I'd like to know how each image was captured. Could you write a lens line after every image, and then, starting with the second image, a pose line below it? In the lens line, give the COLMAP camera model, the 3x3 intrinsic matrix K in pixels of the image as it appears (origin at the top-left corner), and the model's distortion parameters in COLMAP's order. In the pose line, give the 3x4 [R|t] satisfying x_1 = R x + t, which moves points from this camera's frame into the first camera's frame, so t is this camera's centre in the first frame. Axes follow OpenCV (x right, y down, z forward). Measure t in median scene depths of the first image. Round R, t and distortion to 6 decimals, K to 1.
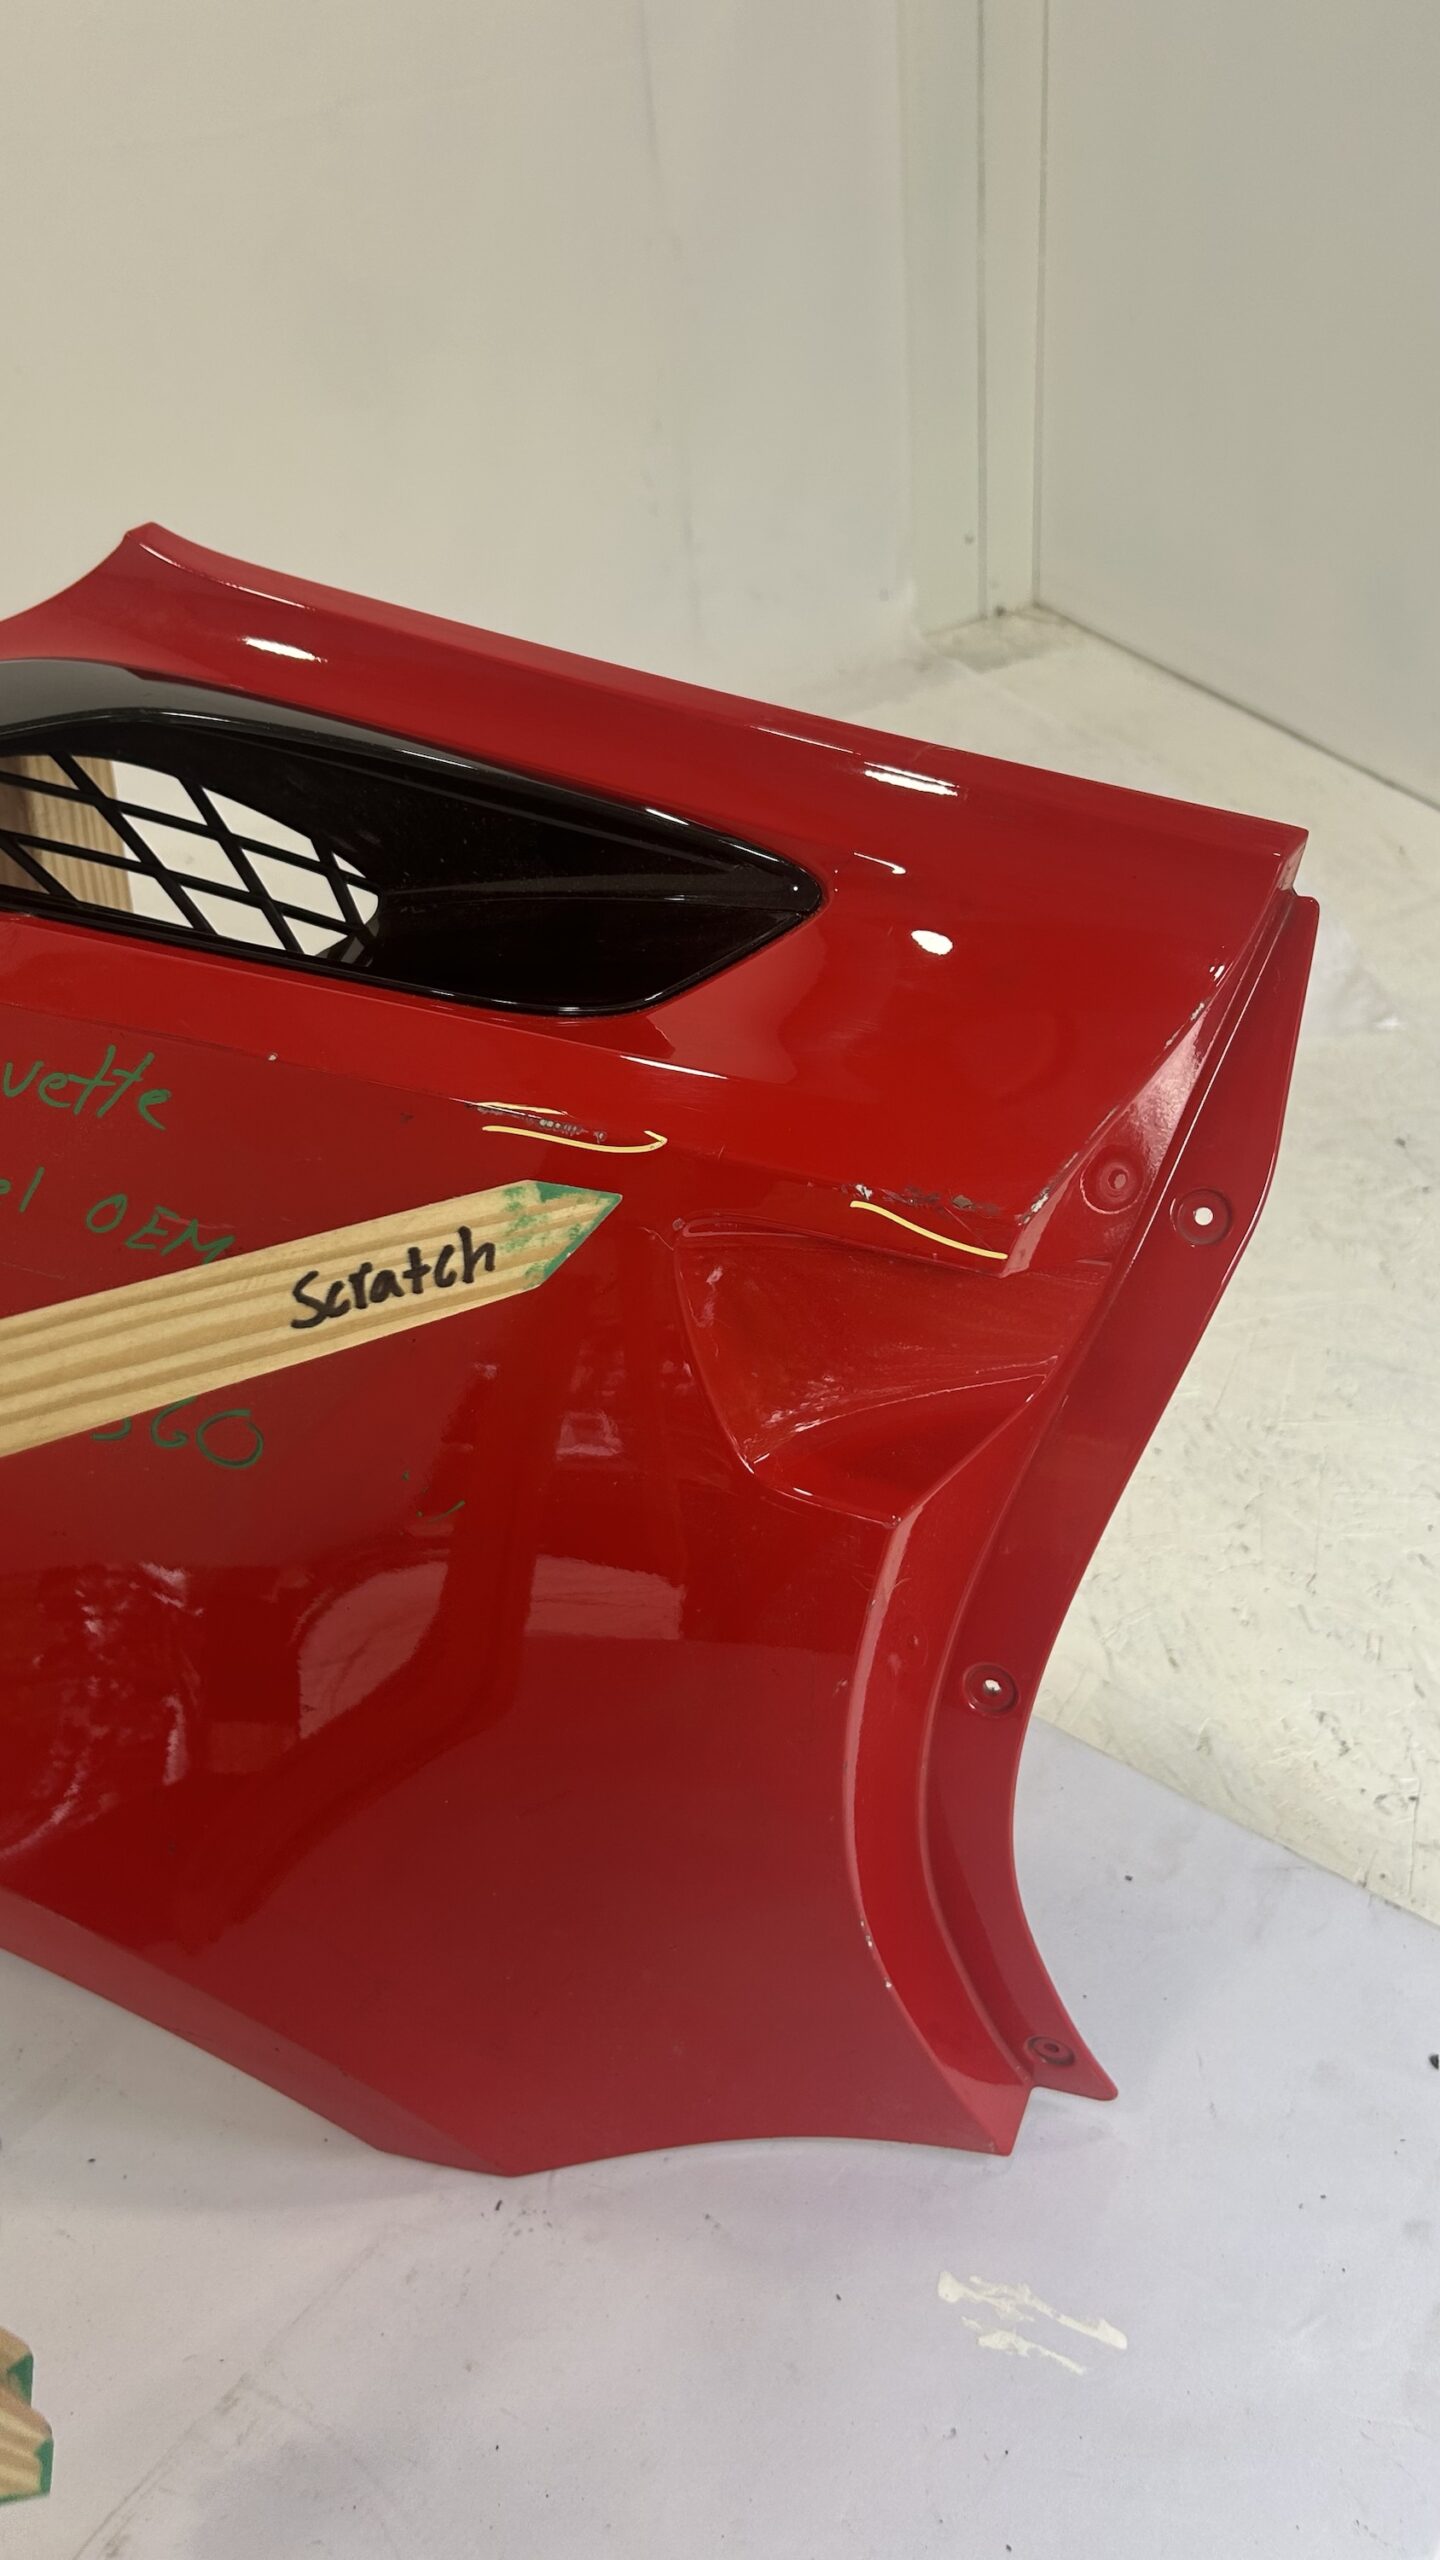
lens RADIAL K [[1990.9, 0, 754.9], [0, 1990.9, 1282.2], [0, 0, 1]] dist [0.041722, -0.064787]
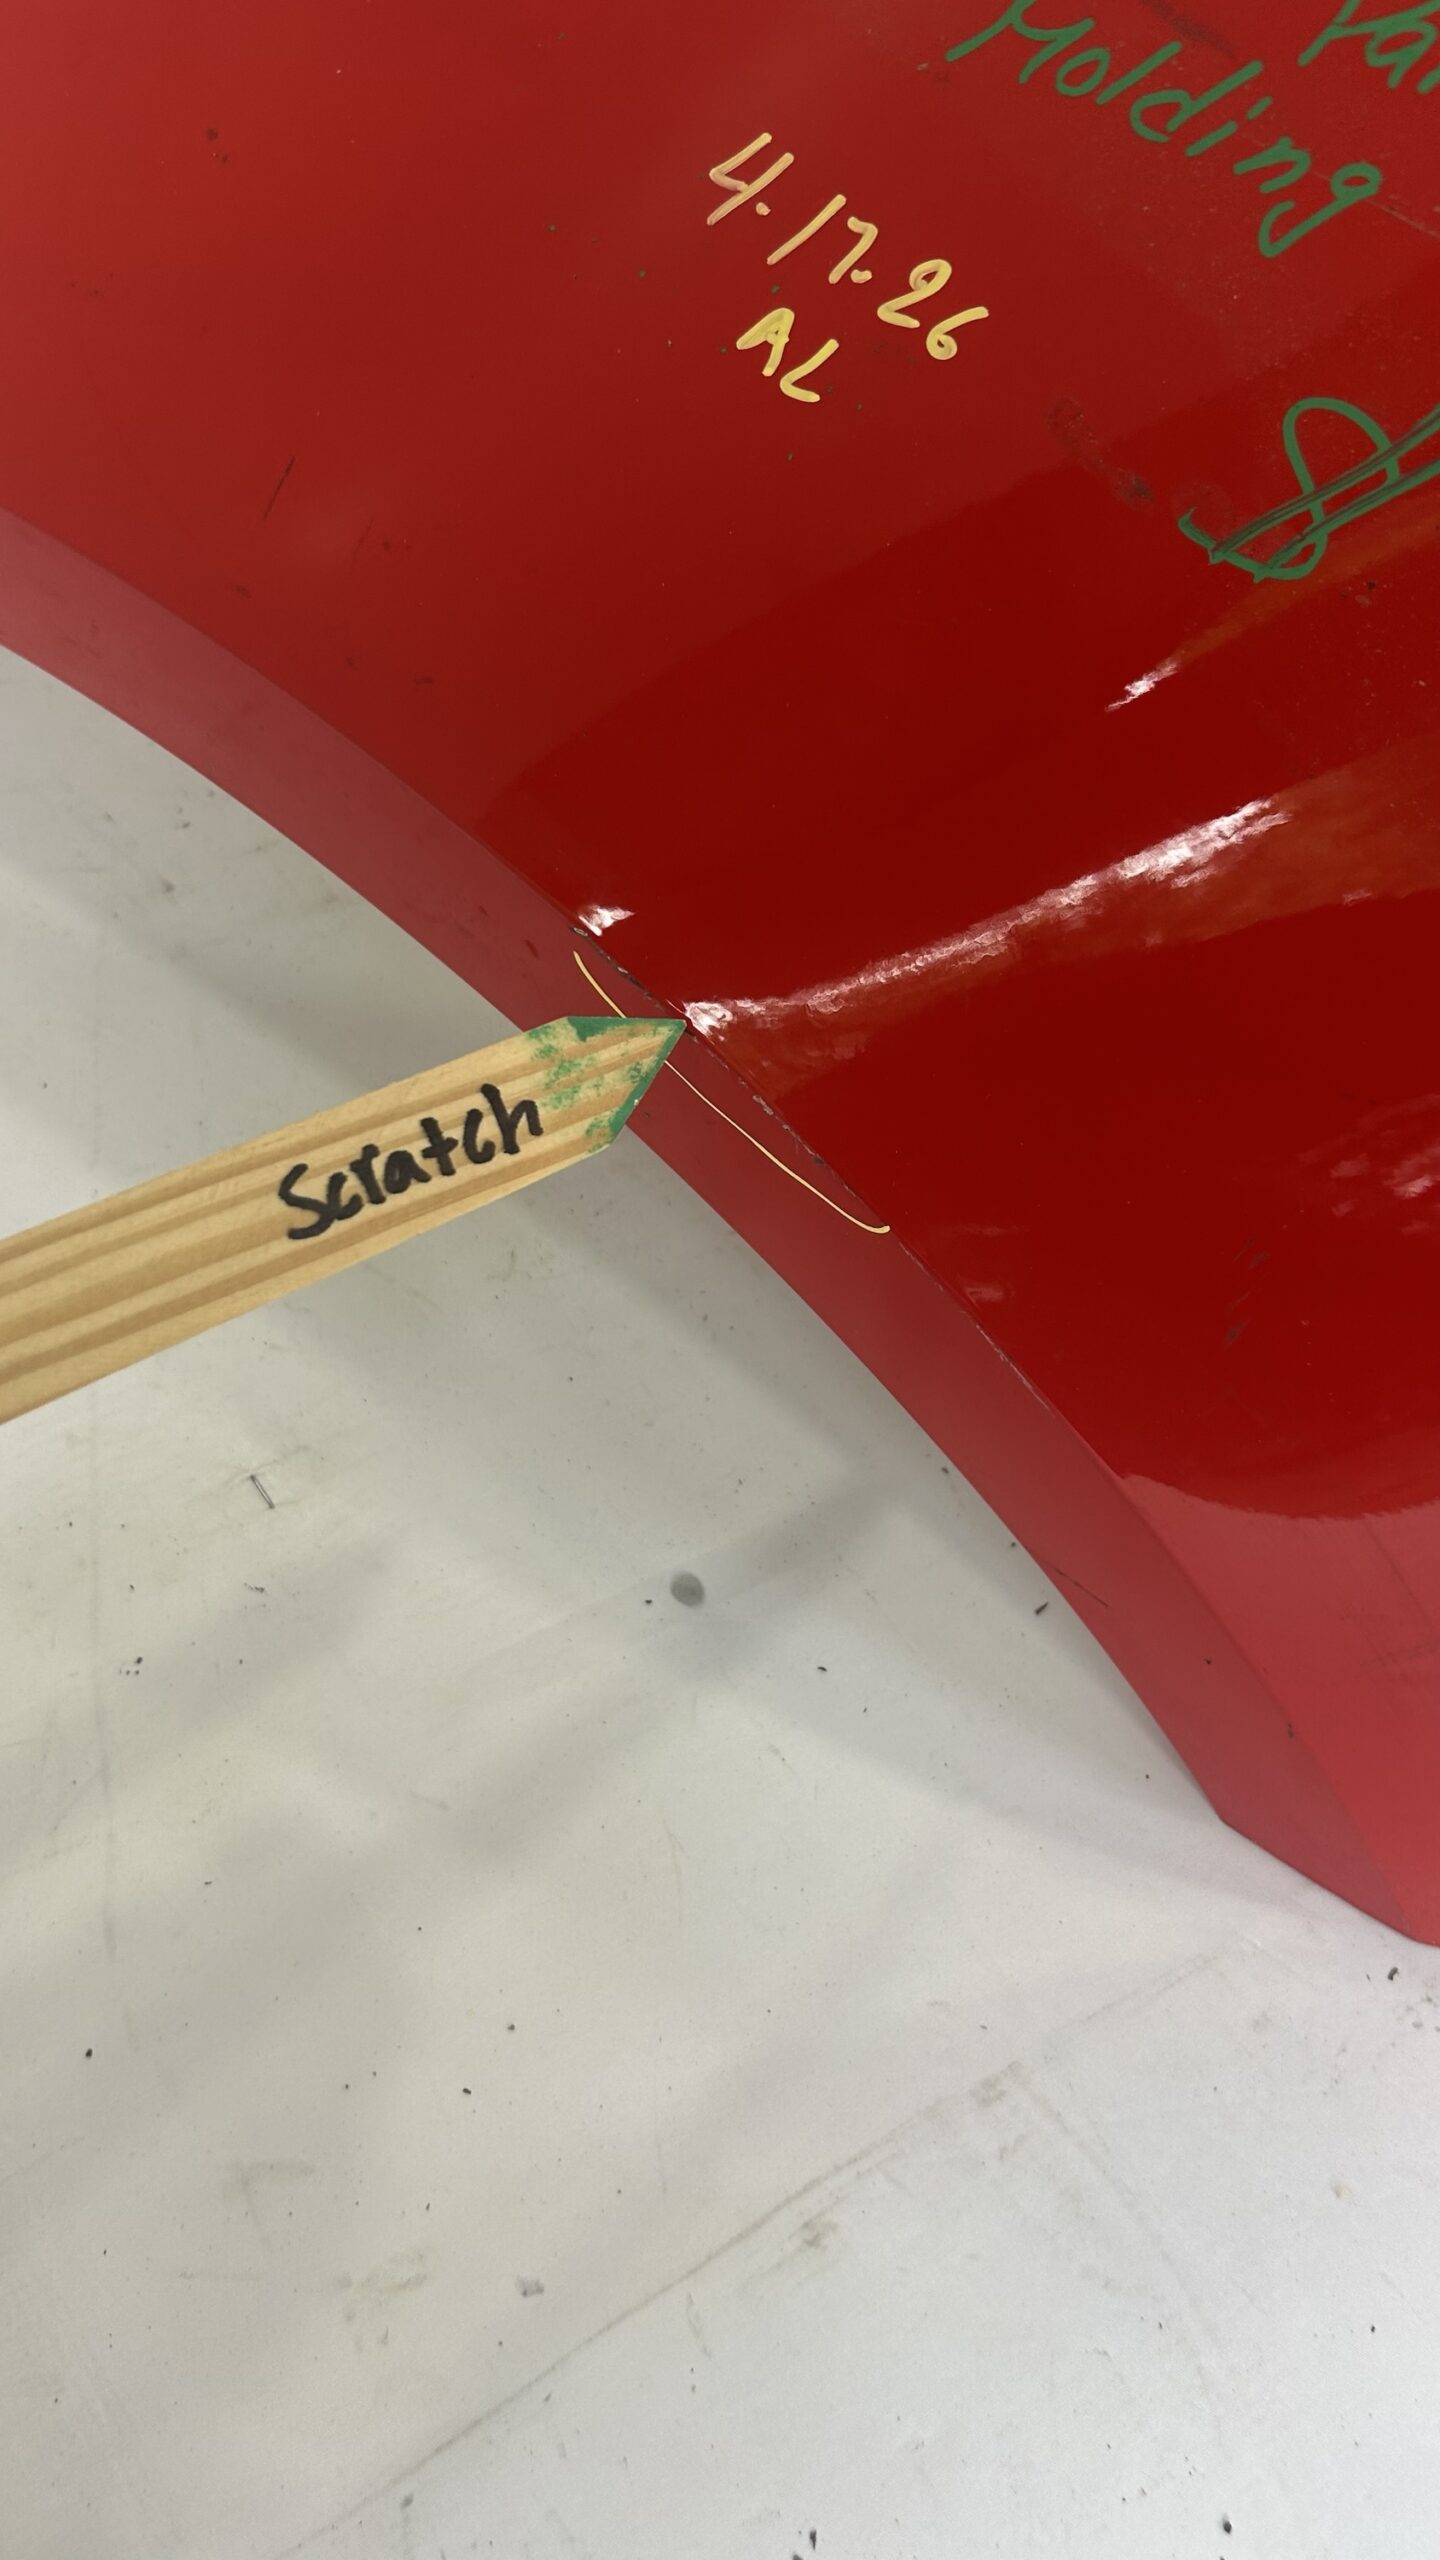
lens RADIAL K [[1990.9, 0, 754.9], [0, 1990.9, 1282.2], [0, 0, 1]] dist [0.041722, -0.064787]
pose [[0.926969, 0.358780, -0.109567, -0.341449], [-0.324658, 0.913586, 0.244862, 0.151448], [0.187950, -0.191408, 0.963347, 0.351793]]
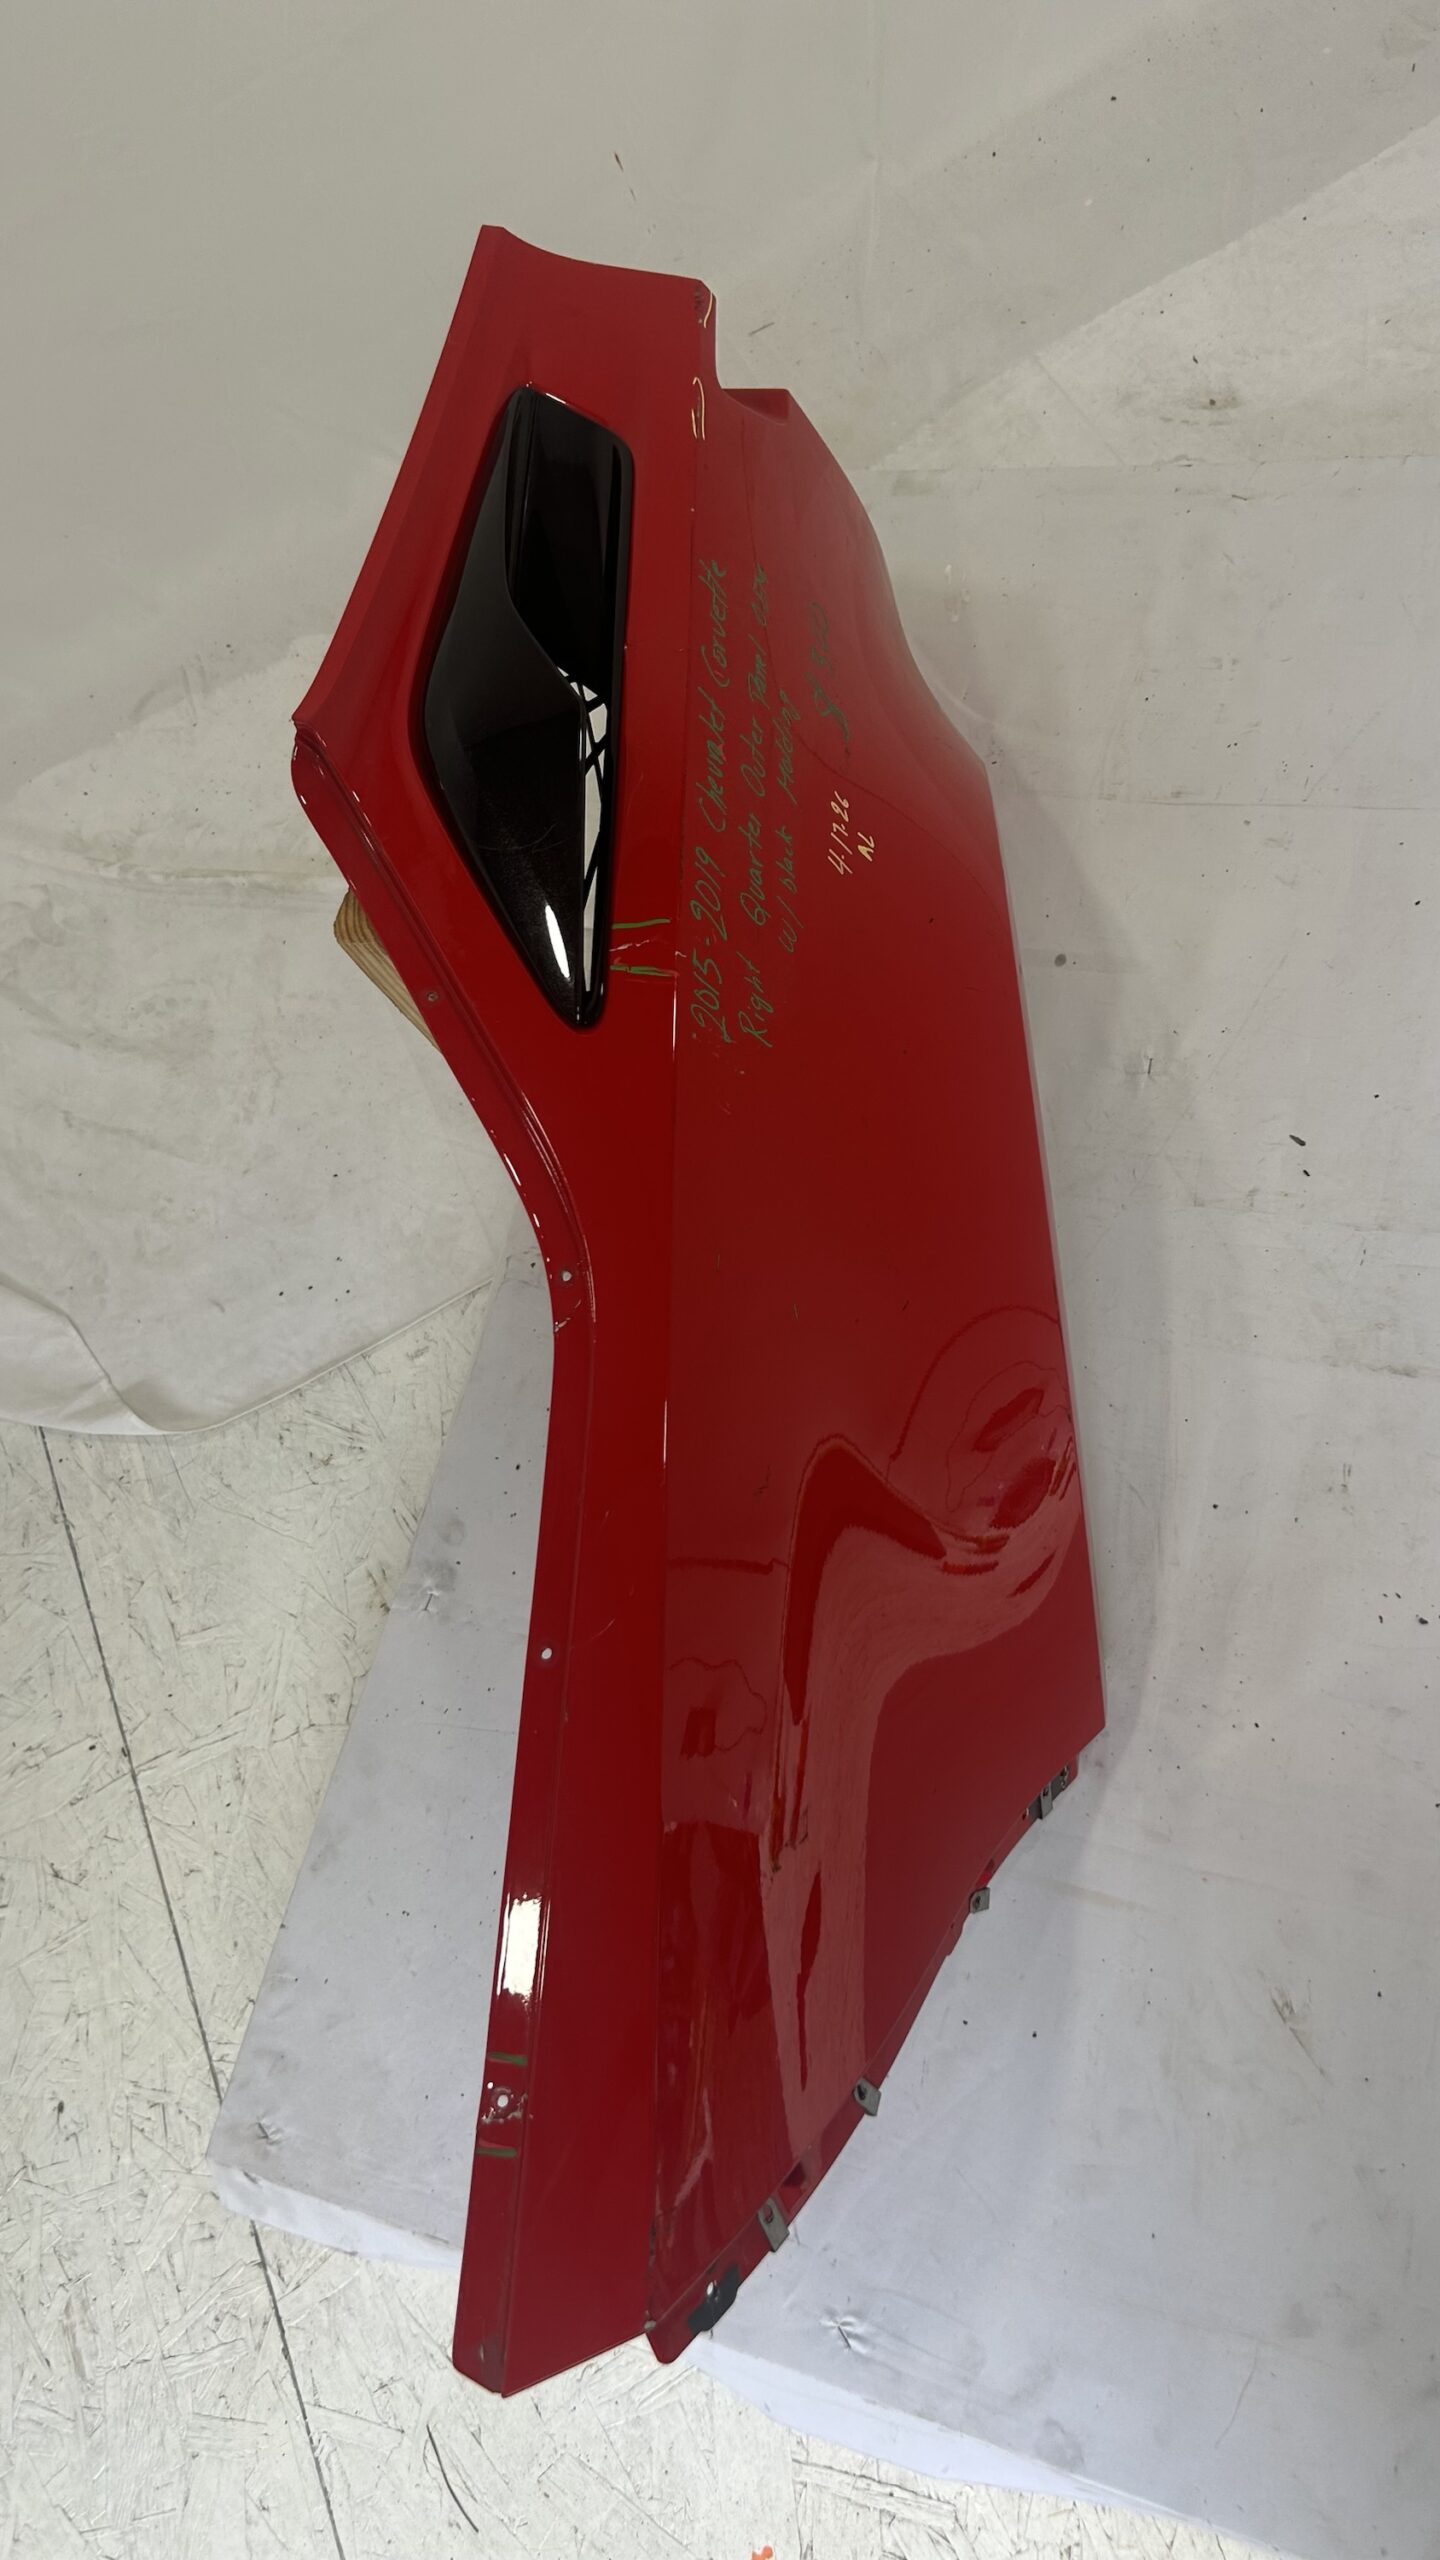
lens RADIAL K [[1936.2, 0, 744.6], [0, 1936.2, 1272.7], [0, 0, 1]] dist [0.007820, -0.012692]
pose [[-0.326851, -0.780934, 0.532269, -1.655547], [0.793779, 0.078818, 0.603077, -1.038143], [-0.512916, 0.619620, 0.594128, 0.200493]]
